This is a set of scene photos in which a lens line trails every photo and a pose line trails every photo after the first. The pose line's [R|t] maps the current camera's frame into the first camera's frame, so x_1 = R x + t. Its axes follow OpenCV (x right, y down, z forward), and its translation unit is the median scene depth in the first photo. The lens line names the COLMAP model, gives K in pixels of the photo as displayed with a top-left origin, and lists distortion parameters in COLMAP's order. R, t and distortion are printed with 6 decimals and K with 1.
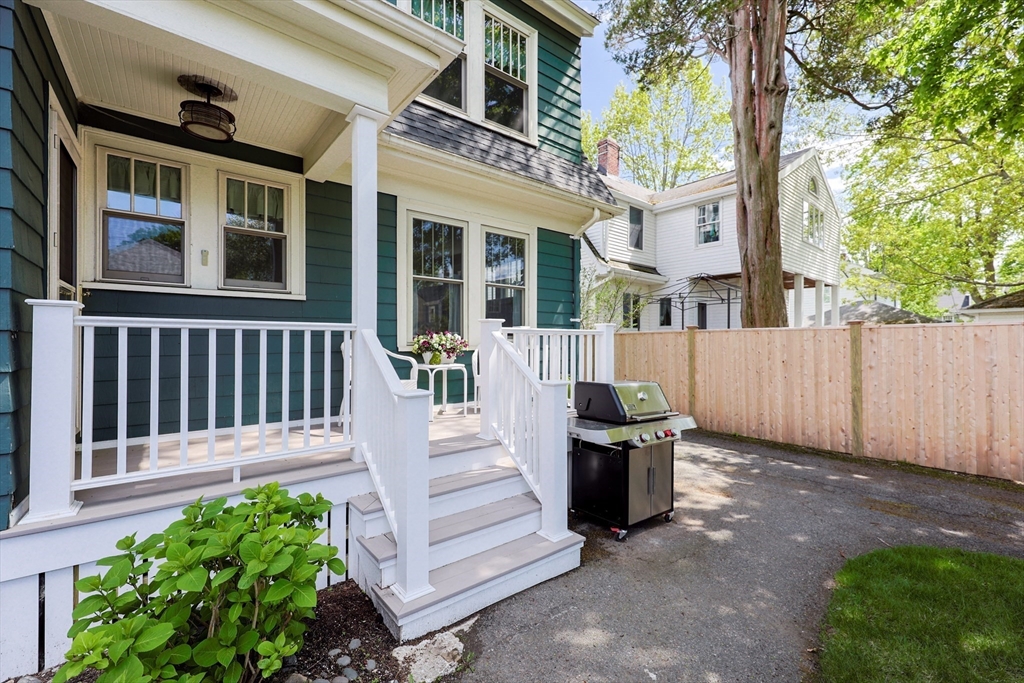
lens RADIAL K [[423.1, 0, 512.0], [0, 423.1, 338.5], [0, 0, 1]] dist [0.026696, -0.000272]
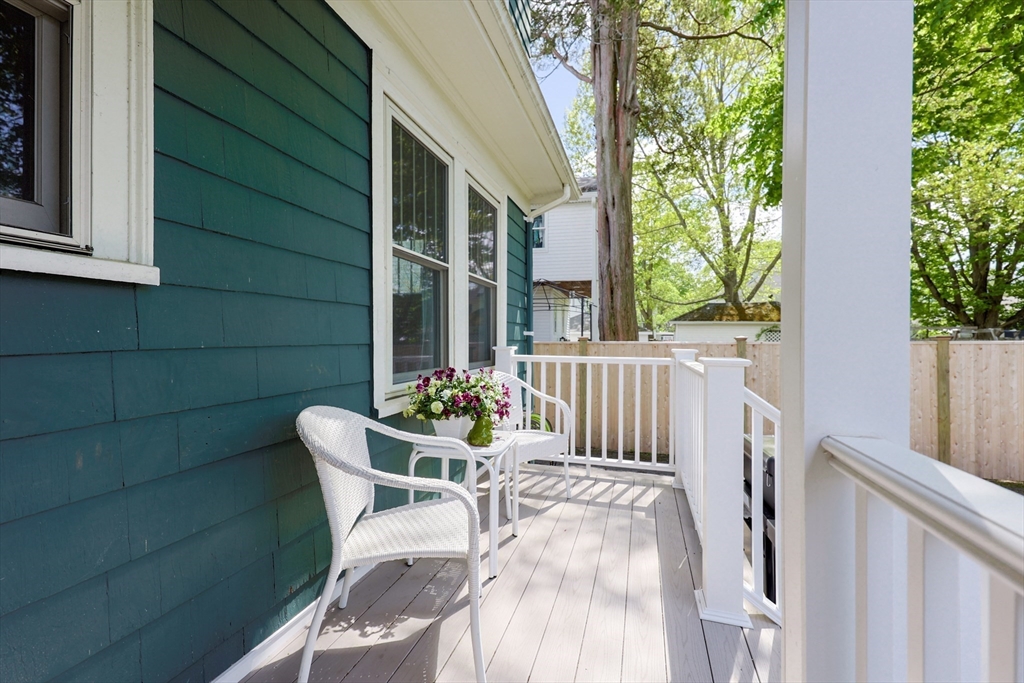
lens RADIAL K [[421.6, 0, 497.5], [0, 421.6, 343.6], [0, 0, 1]] dist [0.002016, -0.000106]
pose [[0.838981, -0.003924, 0.544146, -0.235508], [-0.006218, 0.999840, 0.016798, -0.030269], [-0.544125, -0.017477, 0.838822, 0.342310]]
